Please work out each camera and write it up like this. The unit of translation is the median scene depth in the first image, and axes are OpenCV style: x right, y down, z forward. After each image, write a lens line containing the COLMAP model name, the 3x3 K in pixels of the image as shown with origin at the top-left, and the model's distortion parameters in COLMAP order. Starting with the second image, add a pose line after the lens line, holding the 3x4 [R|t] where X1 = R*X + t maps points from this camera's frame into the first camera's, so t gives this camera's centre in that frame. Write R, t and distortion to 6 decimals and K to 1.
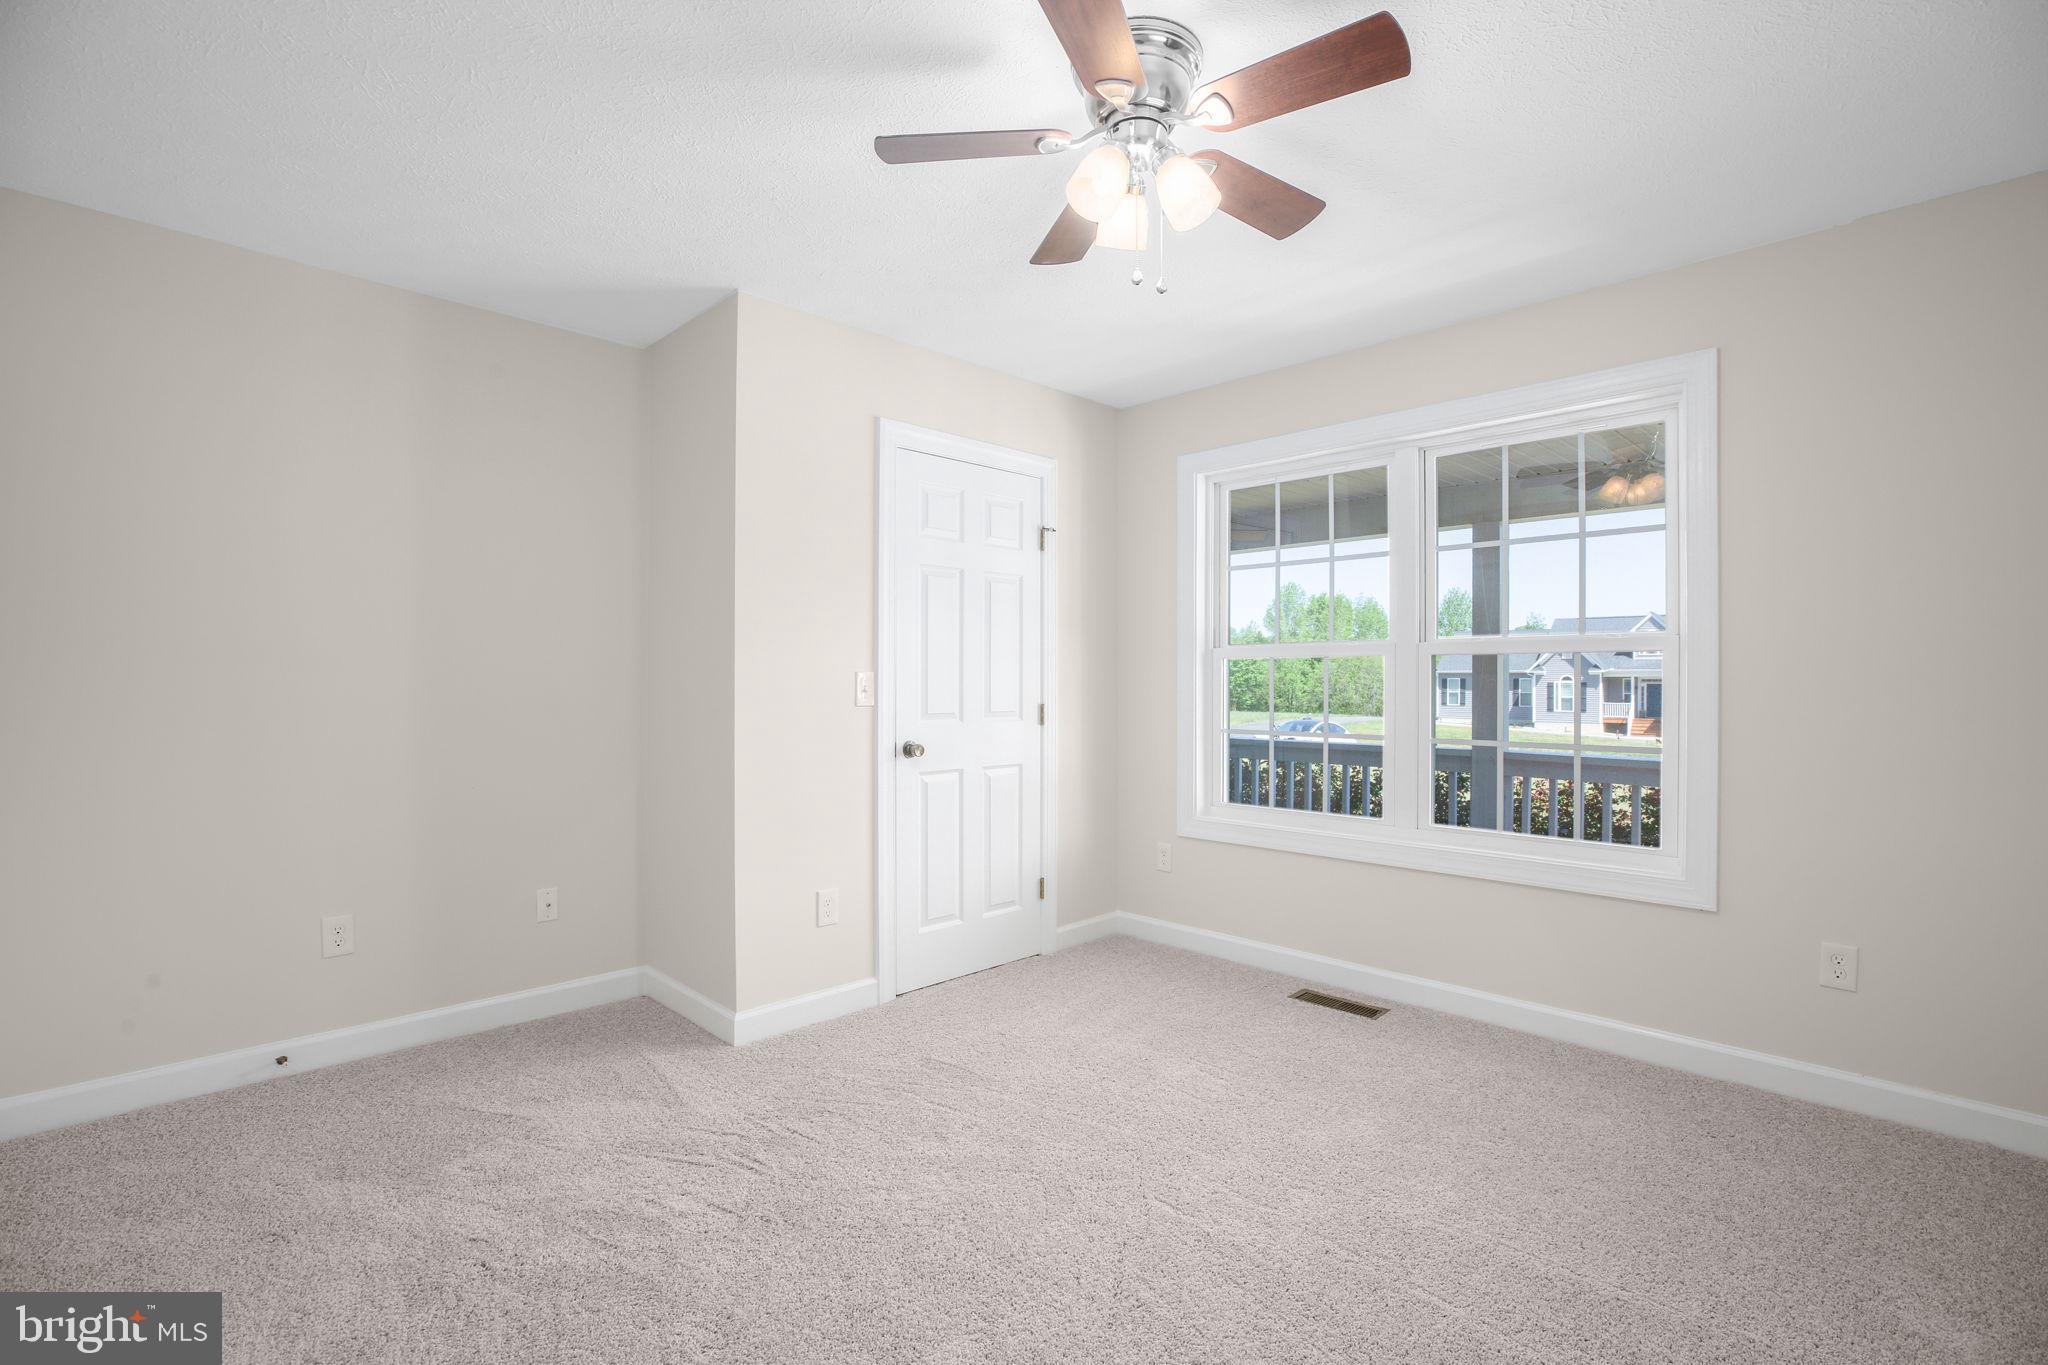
lens RADIAL K [[938.4, 0, 994.3], [0, 938.4, 673.8], [0, 0, 1]] dist [-0.009787, 0.001530]
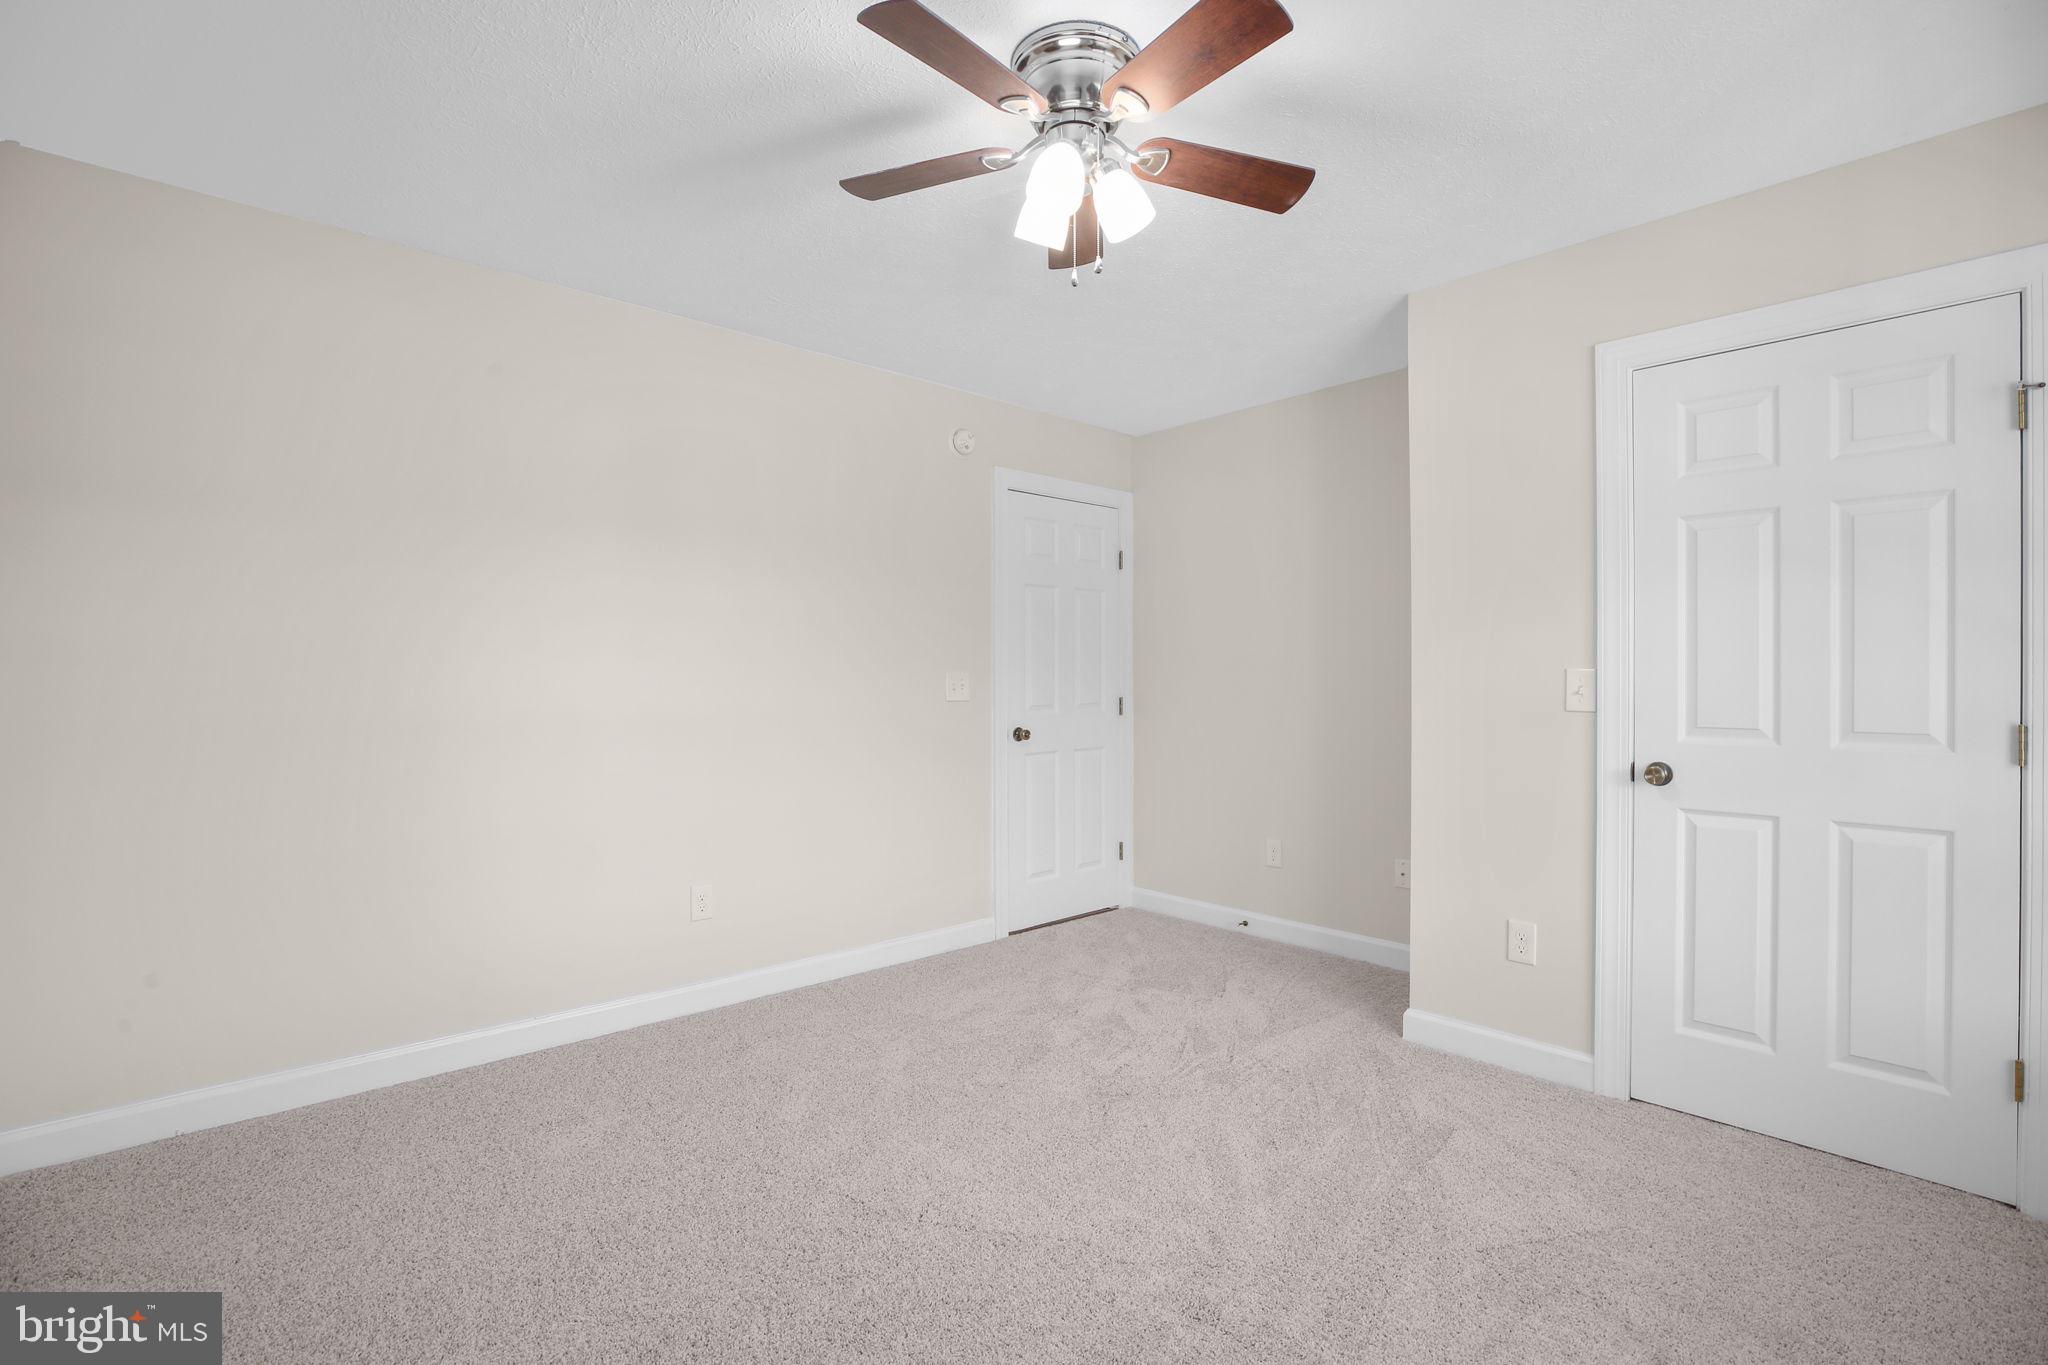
lens RADIAL K [[938.4, 0, 1043.3], [0, 938.4, 661.3], [0, 0, 1]] dist [-0.009787, 0.001530]
pose [[0.015870, -0.016087, -0.999745, 0.401219], [0.008542, 0.999836, -0.015953, 0.000261], [0.999838, -0.008286, 0.016005, 0.323670]]
